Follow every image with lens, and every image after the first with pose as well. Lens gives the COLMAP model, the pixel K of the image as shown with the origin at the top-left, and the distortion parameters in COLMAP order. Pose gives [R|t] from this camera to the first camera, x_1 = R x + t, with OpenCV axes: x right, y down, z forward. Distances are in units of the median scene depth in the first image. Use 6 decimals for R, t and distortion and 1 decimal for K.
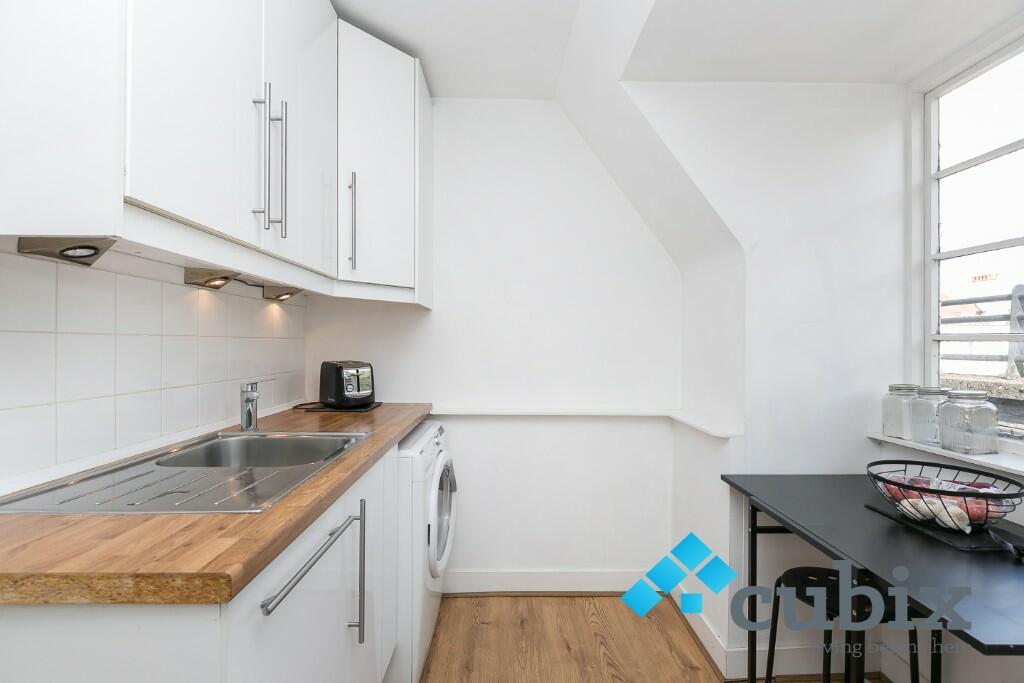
lens RADIAL K [[467.0, 0, 511.9], [0, 467.0, 342.7], [0, 0, 1]] dist [-0.001227, -0.000950]
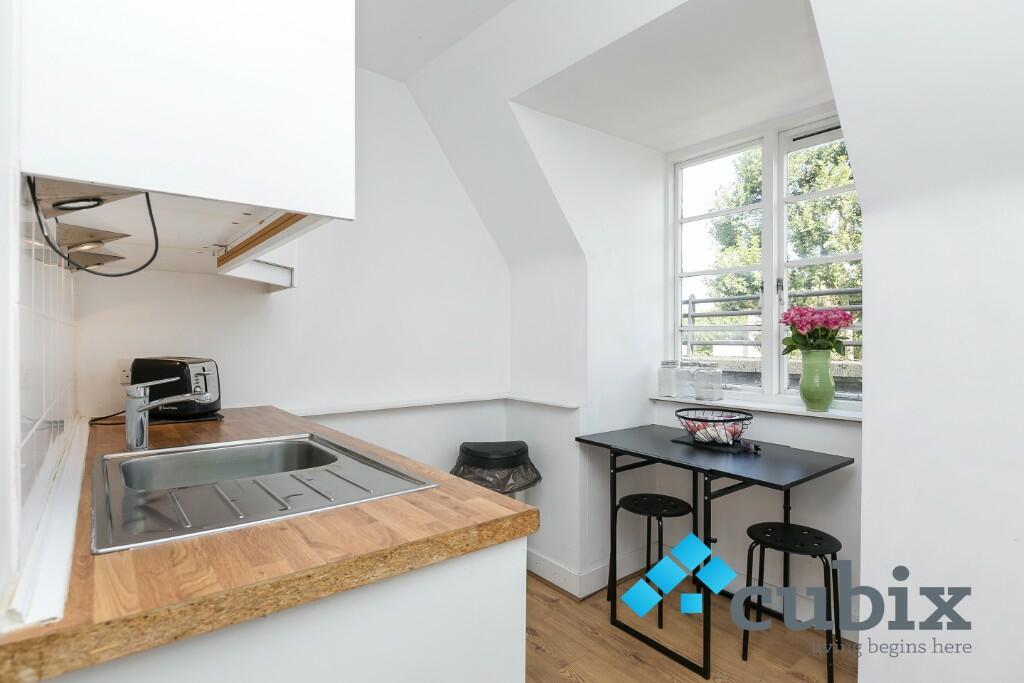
lens RADIAL K [[535.7, 0, 513.4], [0, 535.7, 338.0], [0, 0, 1]] dist [0.025038, 0.000051]
pose [[0.794797, -0.007215, 0.606832, -0.768173], [0.004380, 0.999971, 0.006153, 0.007887], [-0.606859, -0.002232, 0.794806, -0.065591]]
